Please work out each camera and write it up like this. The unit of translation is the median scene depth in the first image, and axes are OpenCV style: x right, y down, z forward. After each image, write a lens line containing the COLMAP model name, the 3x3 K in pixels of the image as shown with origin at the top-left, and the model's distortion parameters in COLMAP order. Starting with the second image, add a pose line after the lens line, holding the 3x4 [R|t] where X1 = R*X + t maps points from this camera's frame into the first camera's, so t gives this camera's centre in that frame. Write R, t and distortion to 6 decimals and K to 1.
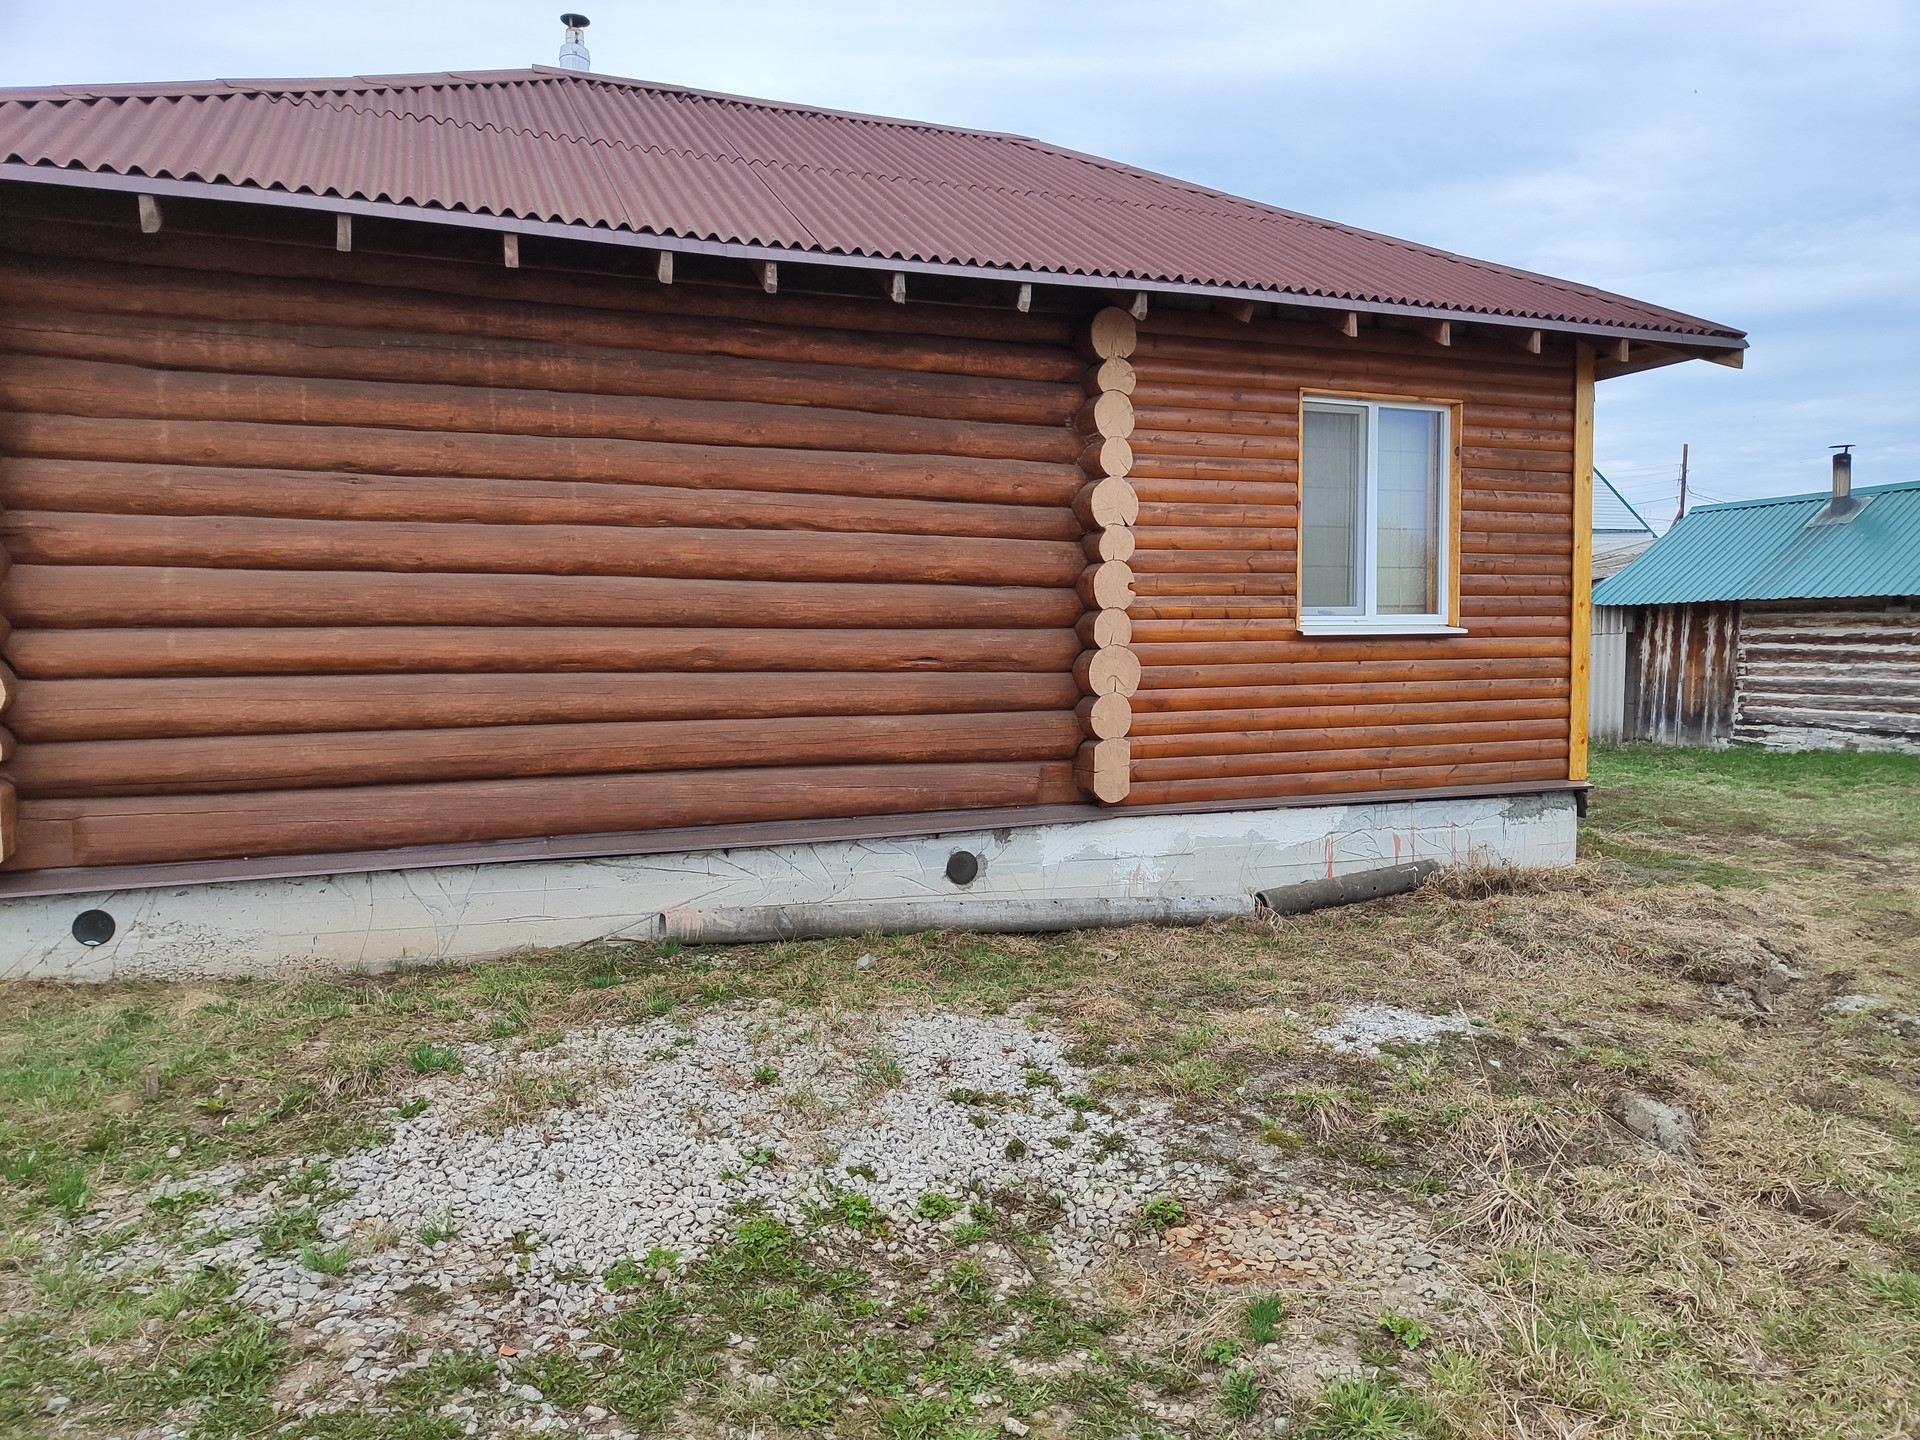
lens RADIAL K [[1300.5, 0, 960.2], [0, 1300.5, 717.9], [0, 0, 1]] dist [0.010384, -0.003658]
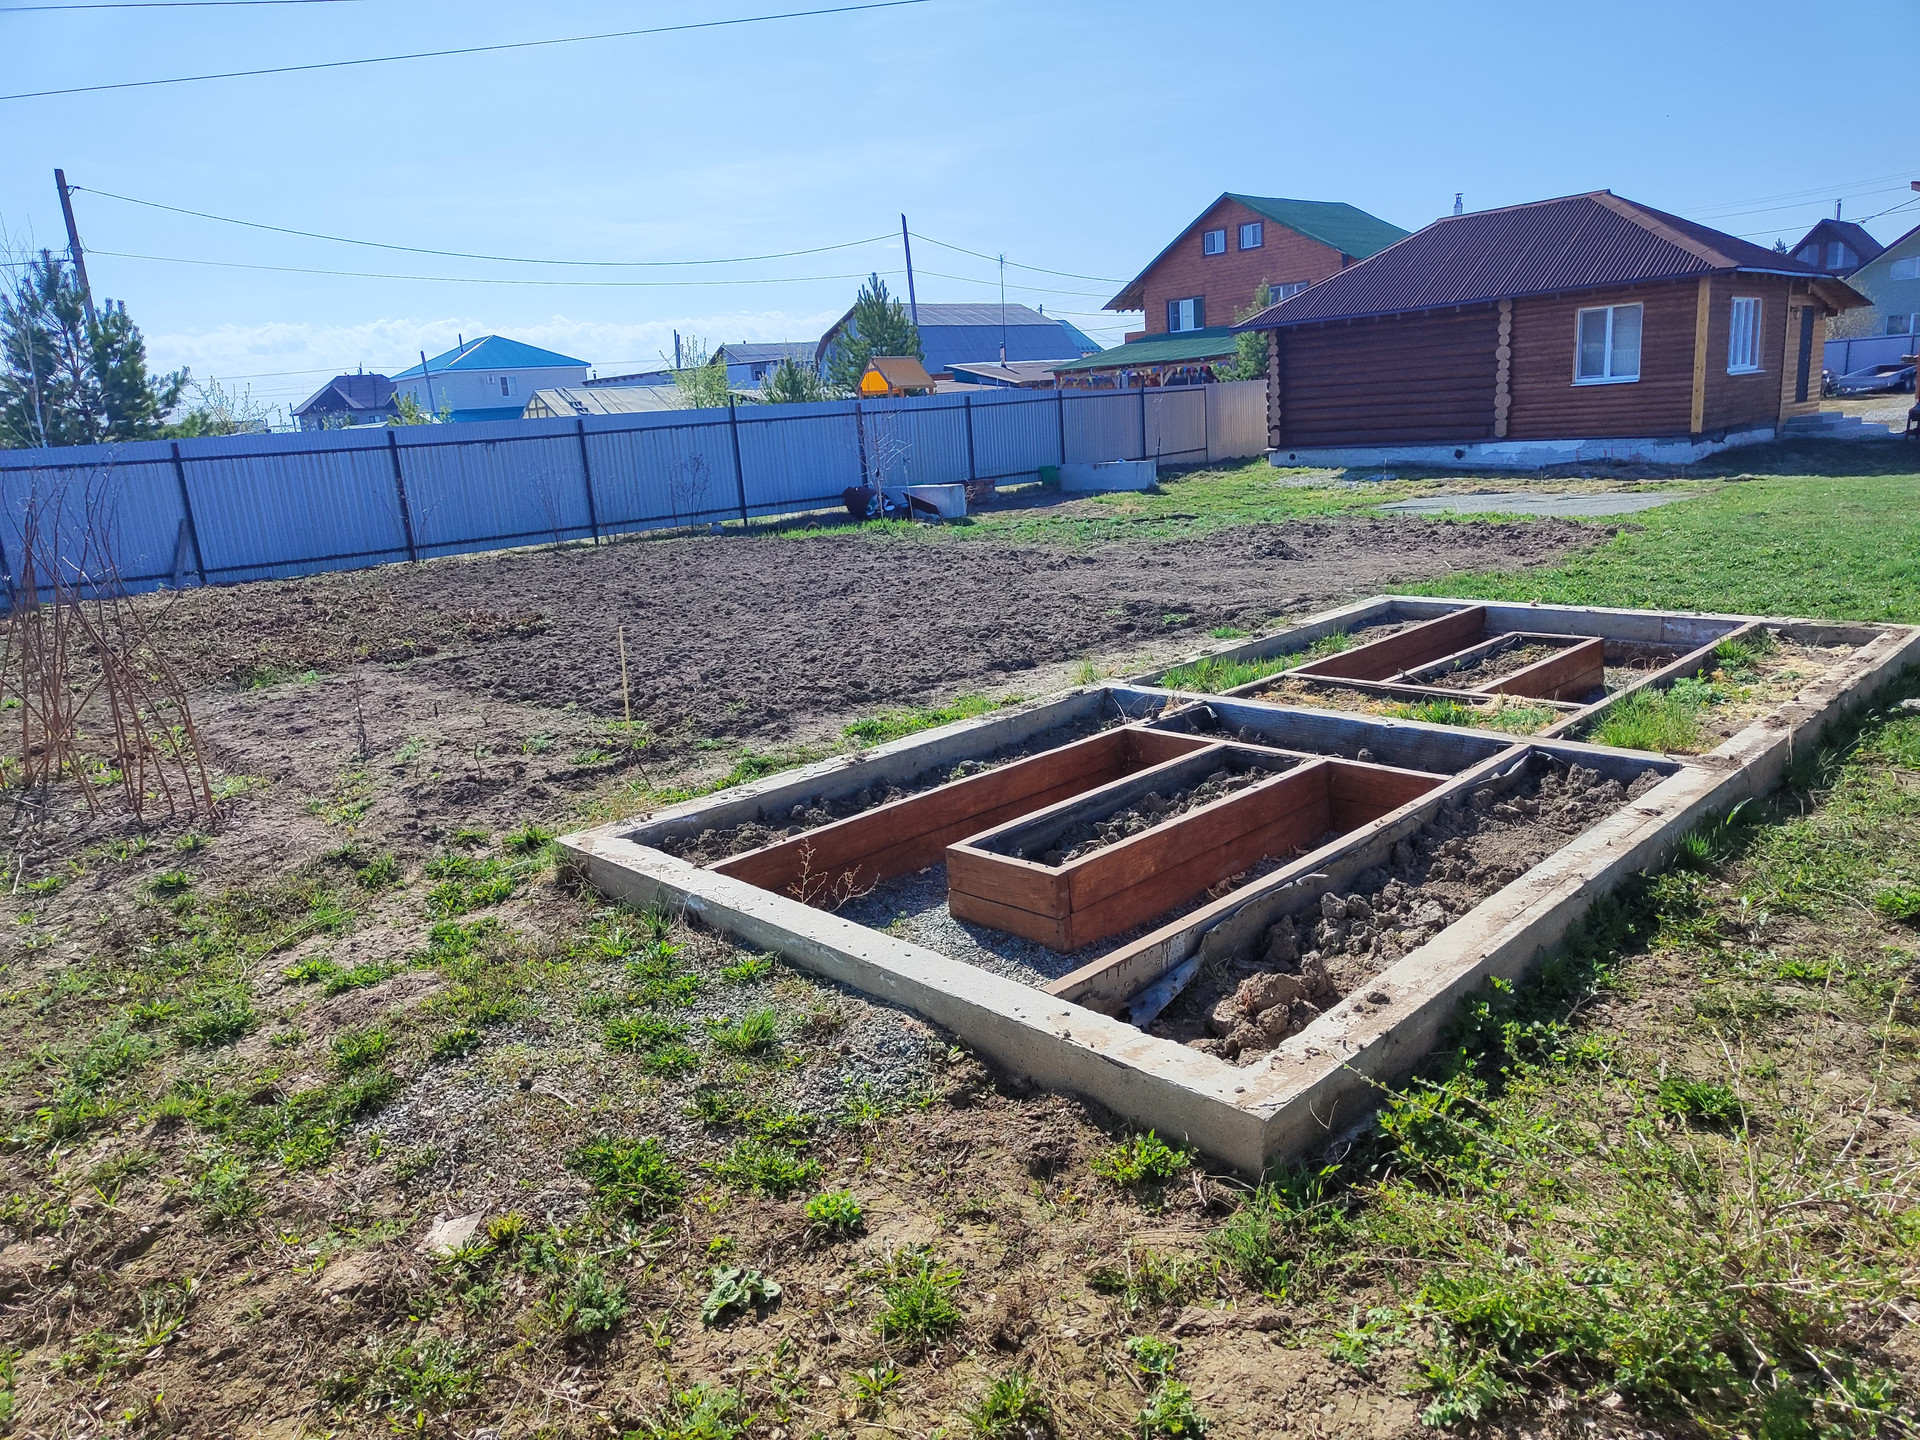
lens RADIAL K [[1300.5, 0, 962.0], [0, 1300.5, 720.3], [0, 0, 1]] dist [0.010384, -0.003658]
pose [[0.384649, 0.191479, -0.902984, 3.020525], [-0.009118, 0.978988, 0.203712, 0.111906], [0.923018, -0.070125, 0.378313, -1.846279]]
